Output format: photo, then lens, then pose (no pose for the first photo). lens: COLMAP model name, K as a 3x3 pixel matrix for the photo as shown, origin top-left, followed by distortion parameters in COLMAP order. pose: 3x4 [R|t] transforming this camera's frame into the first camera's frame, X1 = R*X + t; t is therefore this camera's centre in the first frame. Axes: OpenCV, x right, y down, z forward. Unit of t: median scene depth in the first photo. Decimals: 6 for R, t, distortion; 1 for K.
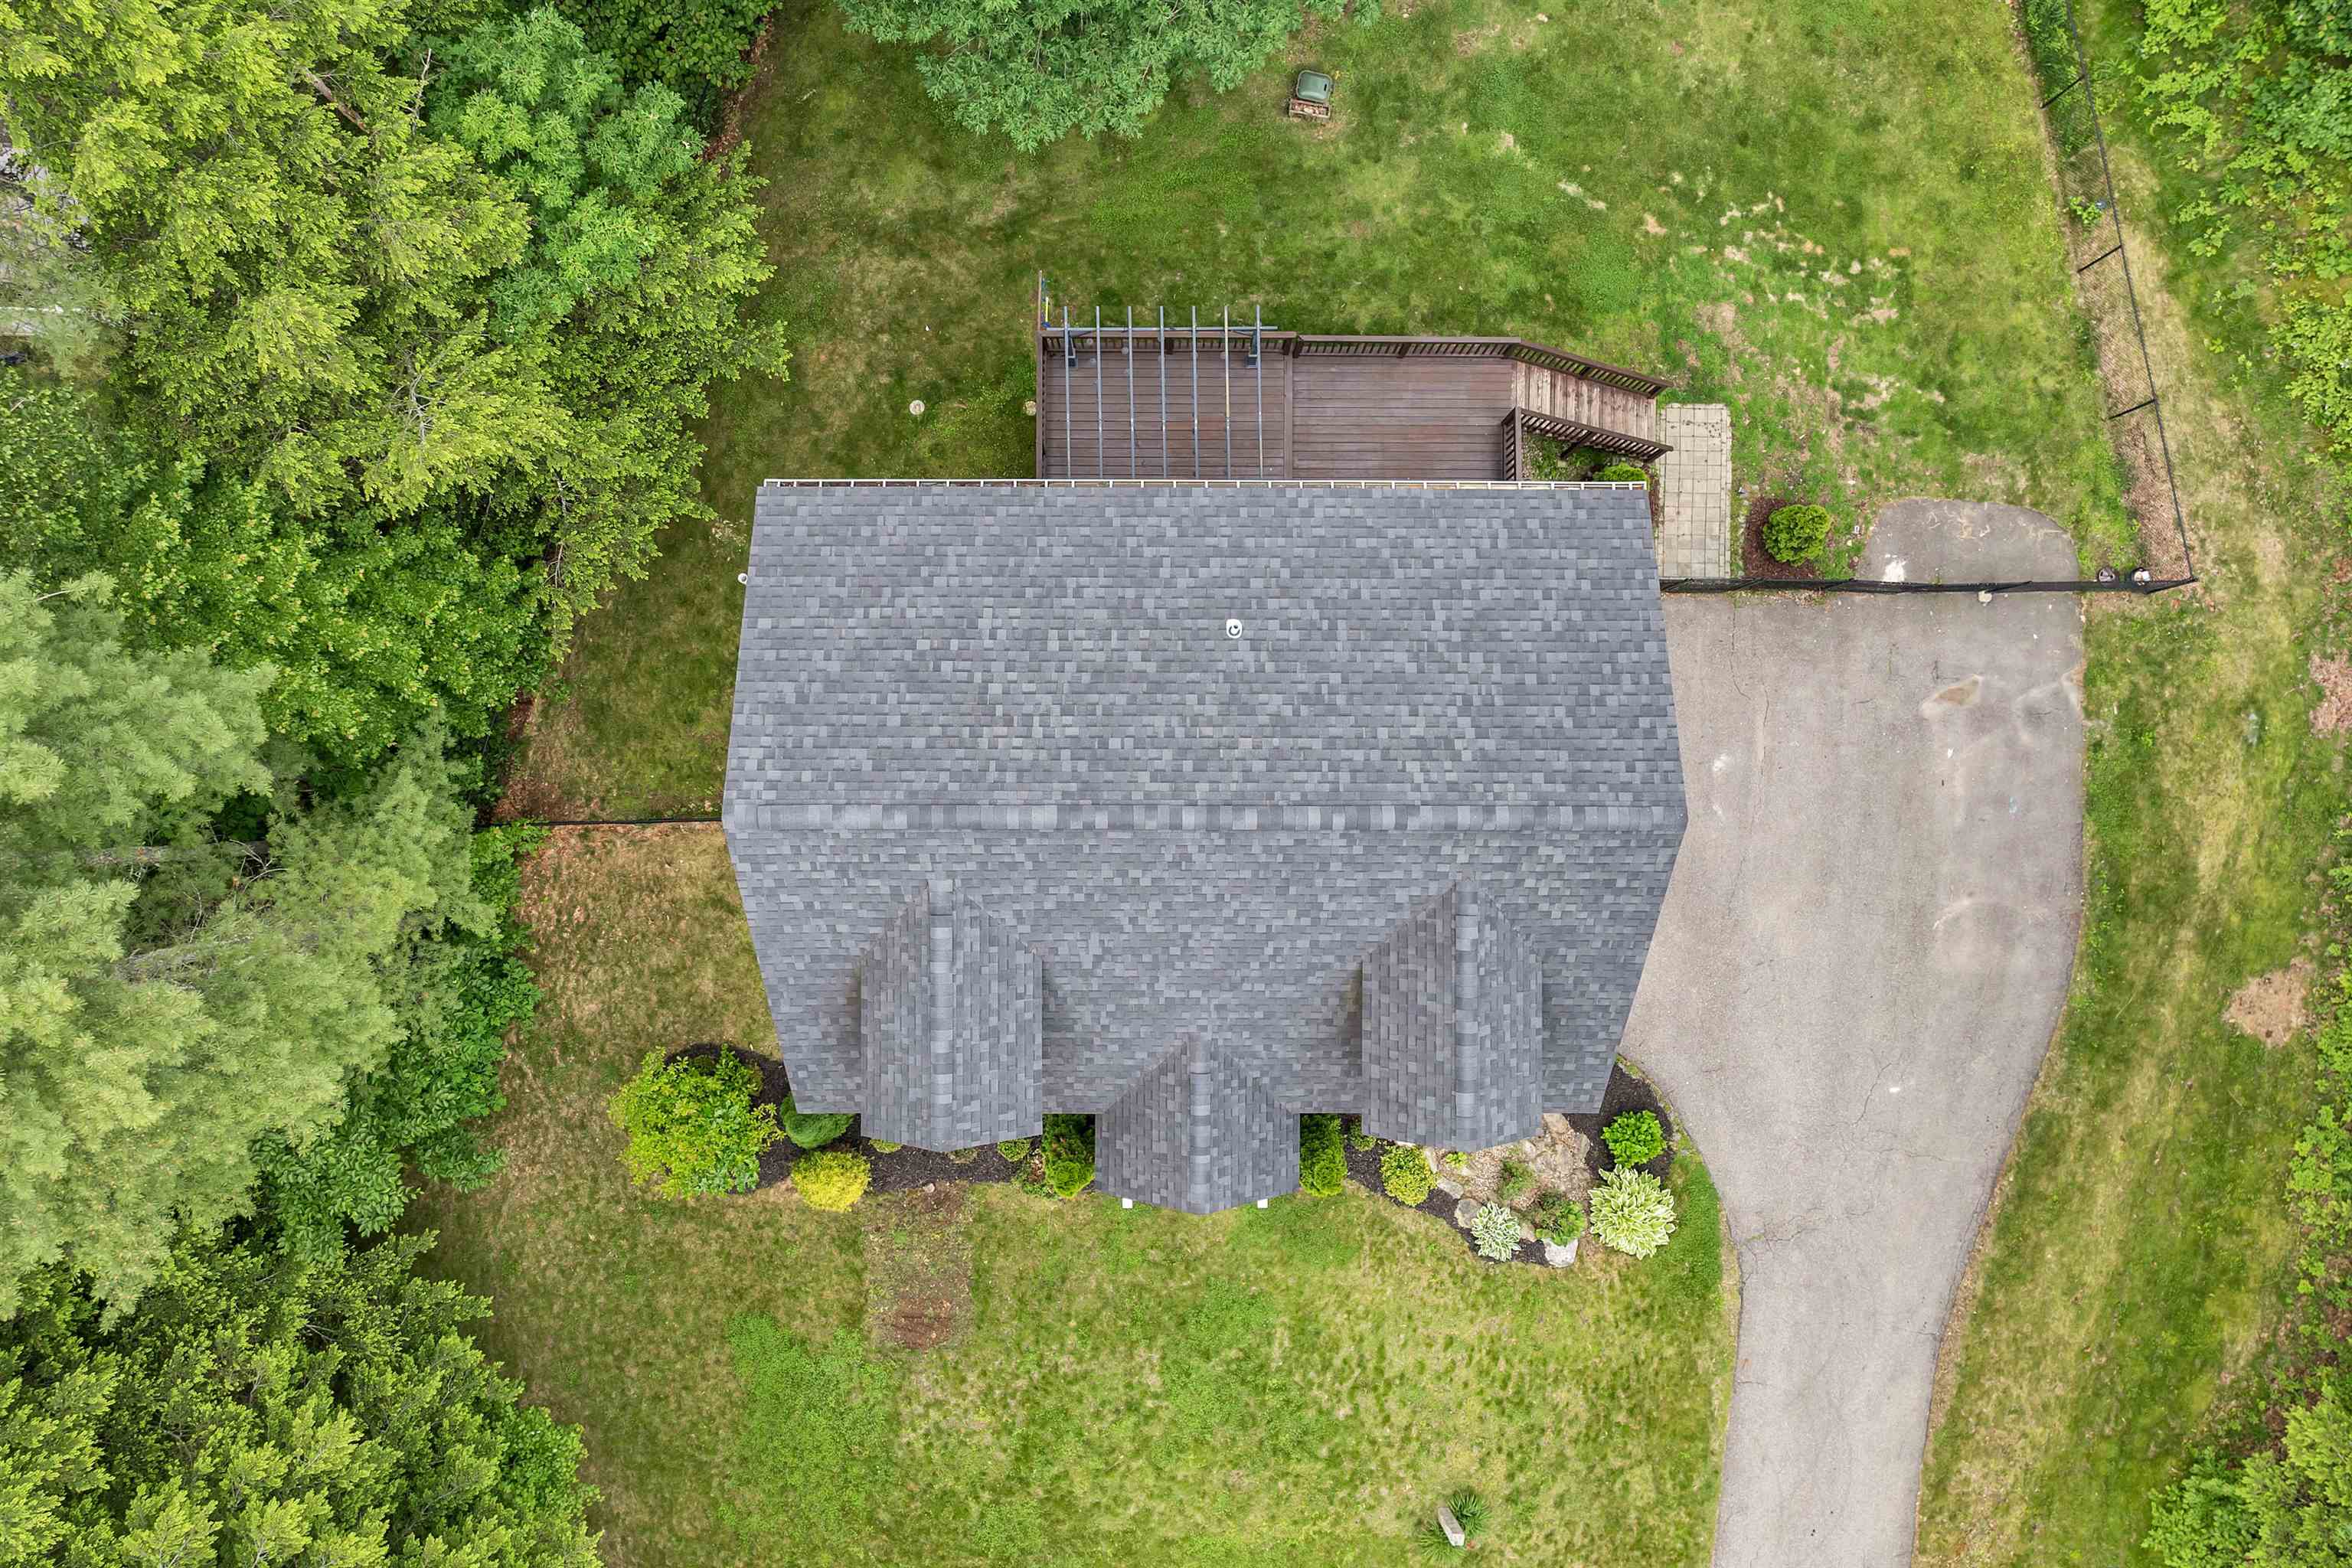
lens RADIAL K [[1691.5, 0, 1184.0], [0, 1691.5, 768.0], [0, 0, 1]] dist [-0.040500, 0.004185]
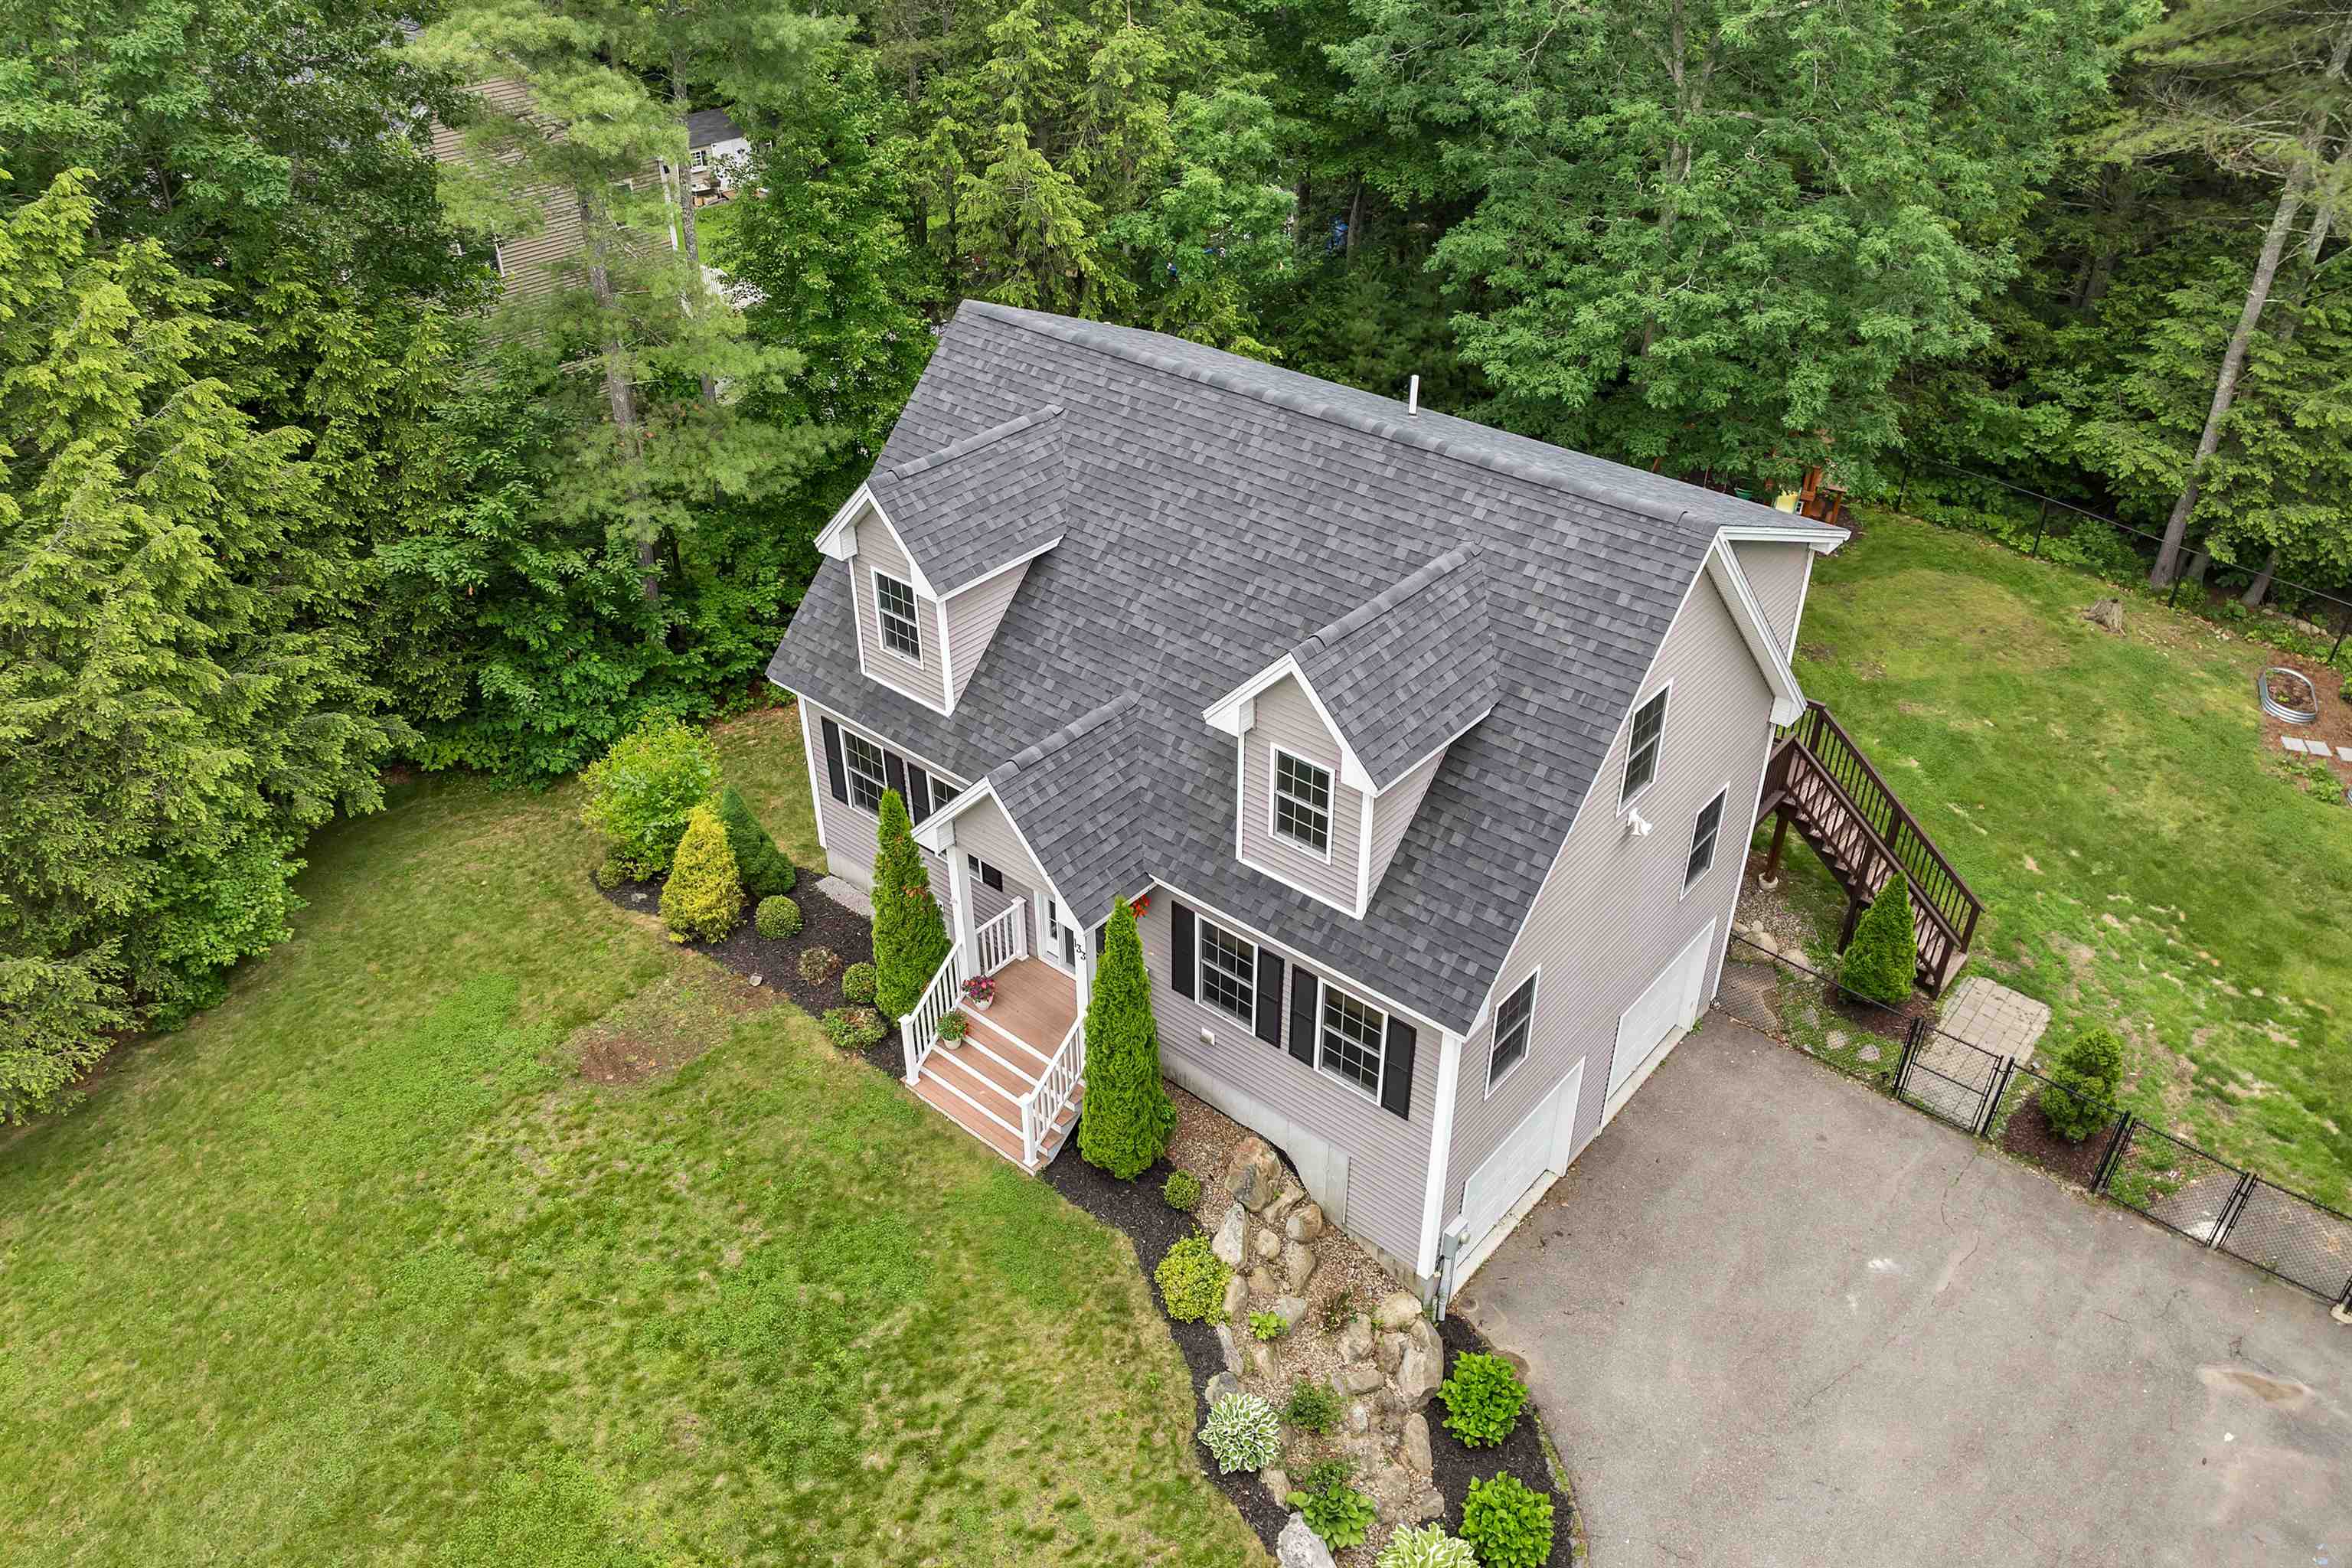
lens RADIAL K [[1691.5, 0, 1180.1], [0, 1691.5, 773.5], [0, 0, 1]] dist [-0.040500, 0.004185]
pose [[0.761291, 0.346179, -0.548266, 0.437196], [-0.647801, 0.442689, -0.619984, 0.583398], [0.028086, 0.827156, 0.561270, 0.434735]]
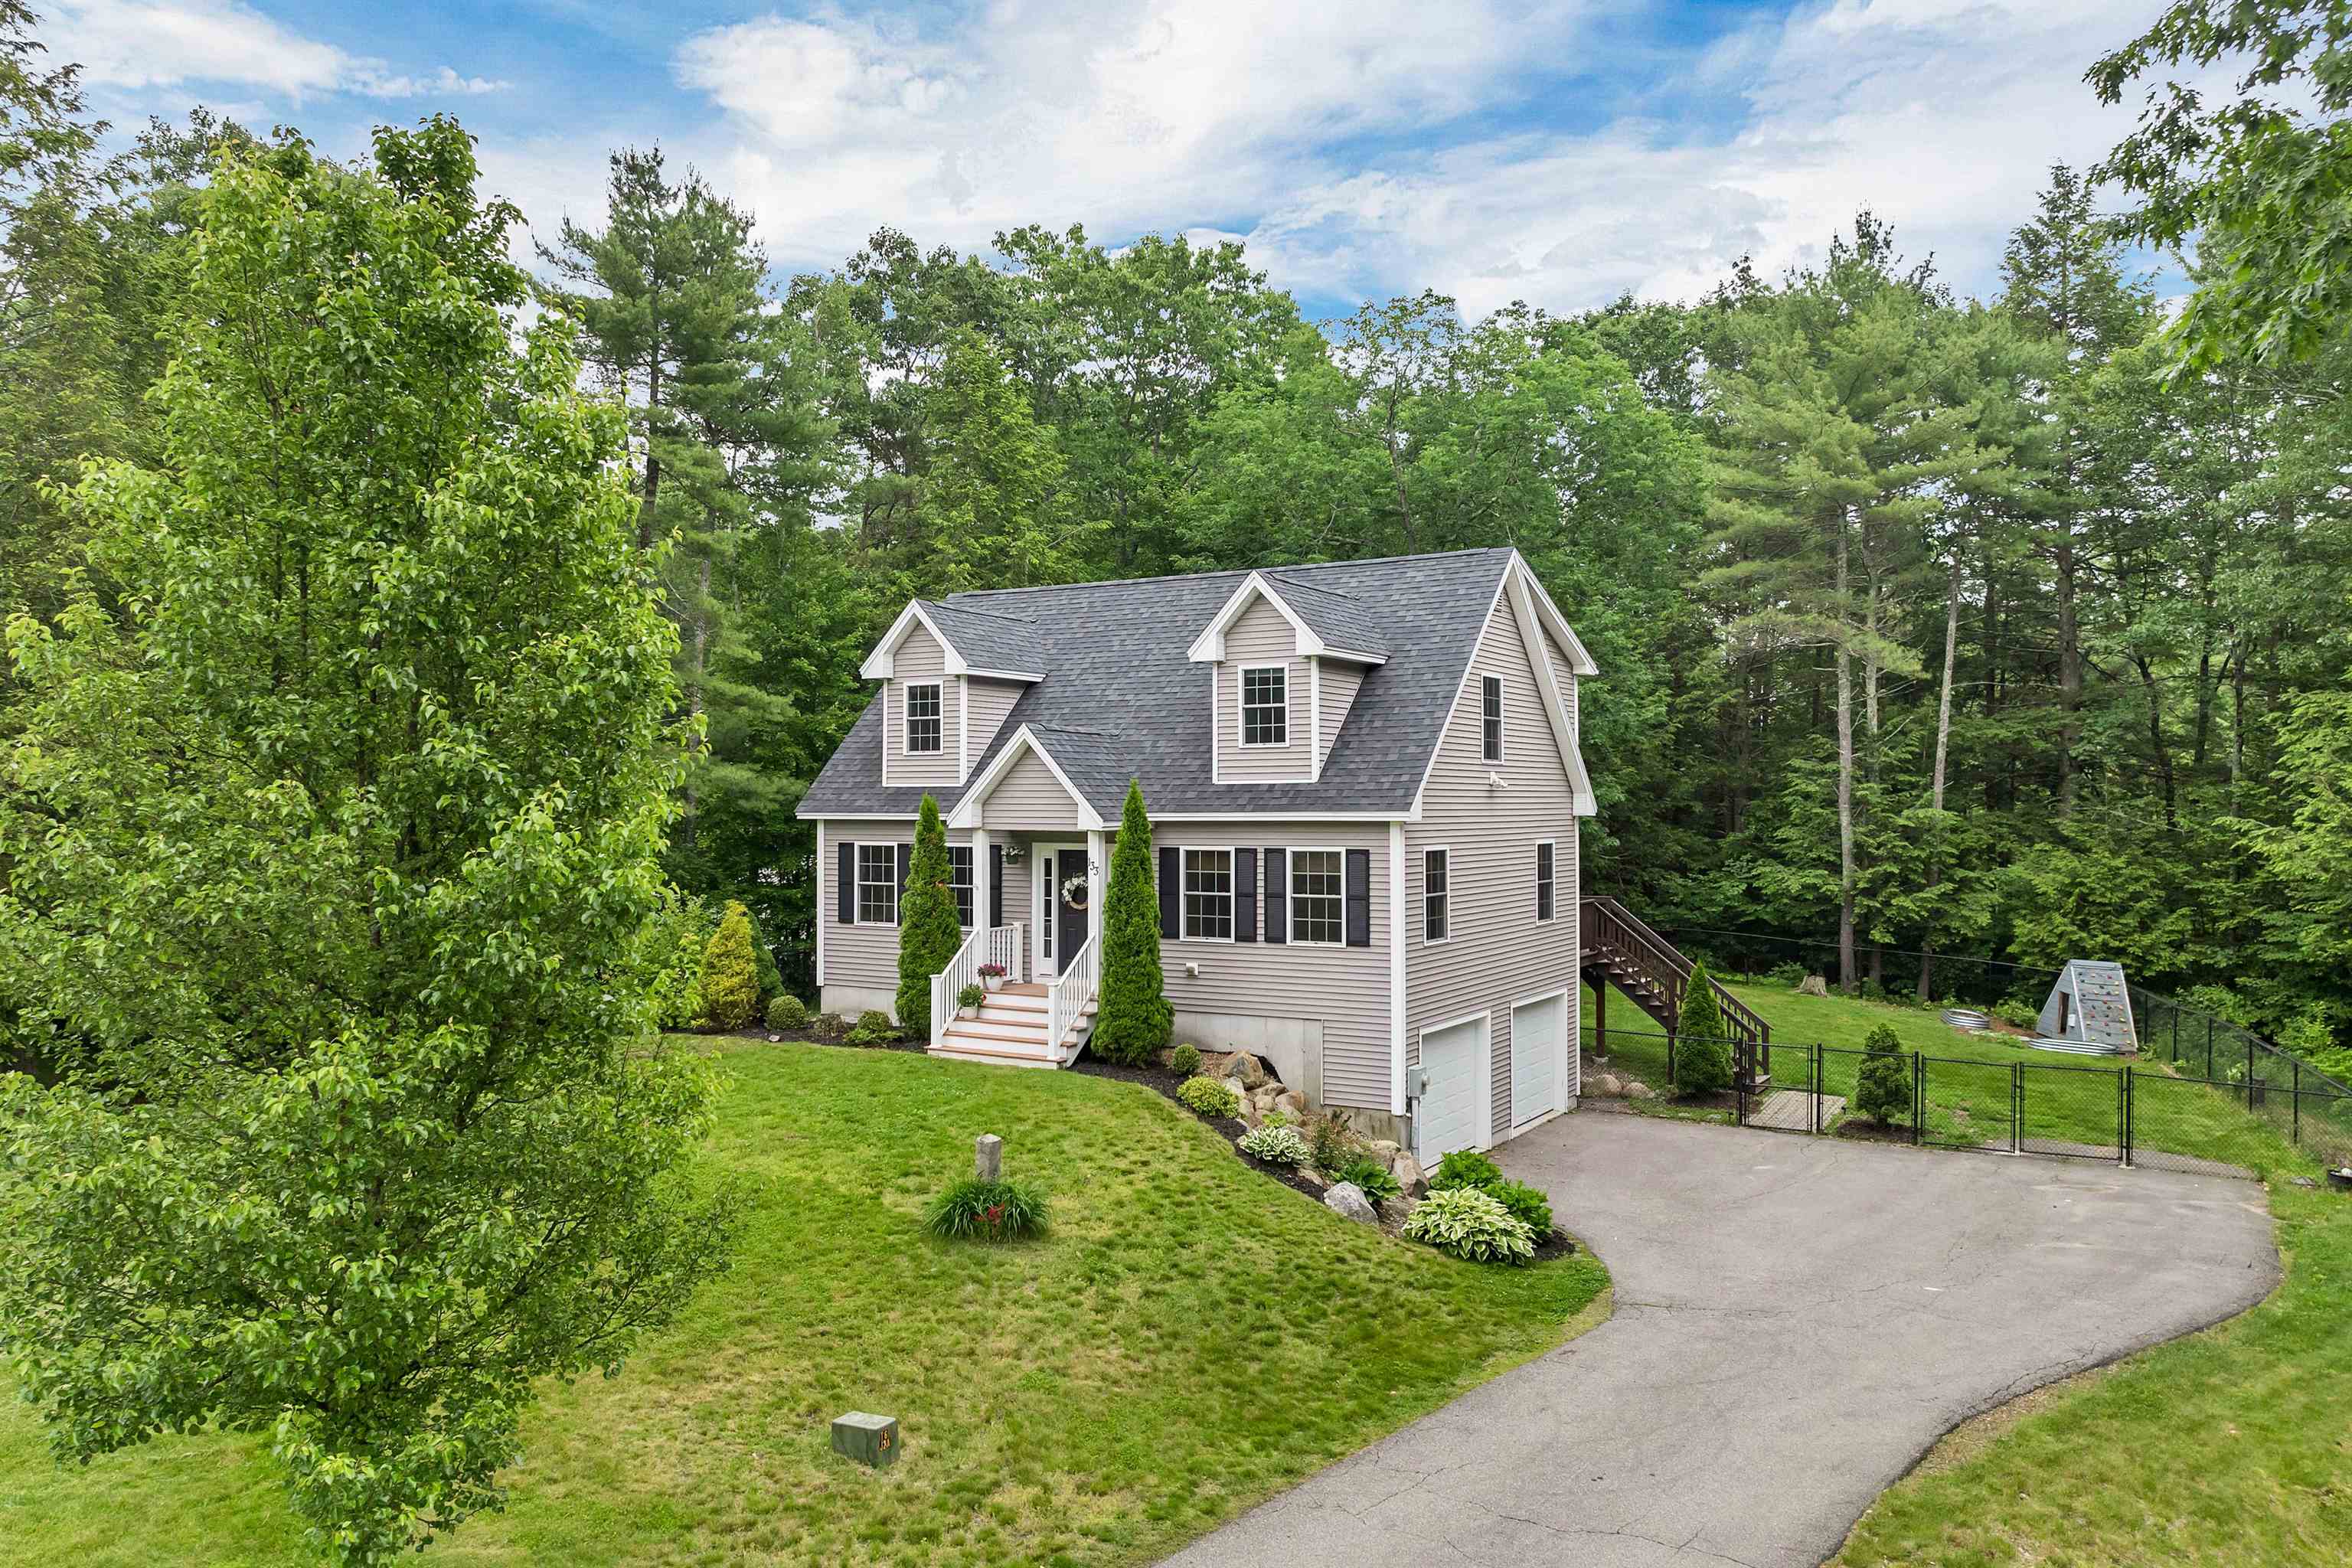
lens RADIAL K [[1691.5, 0, 1180.6], [0, 1691.5, 771.8], [0, 0, 1]] dist [-0.040500, 0.004185]
pose [[0.857153, -0.024317, -0.514487, 0.541812], [-0.514543, 0.004352, -0.857453, 0.943544], [0.023090, 0.999695, -0.008781, 0.848372]]
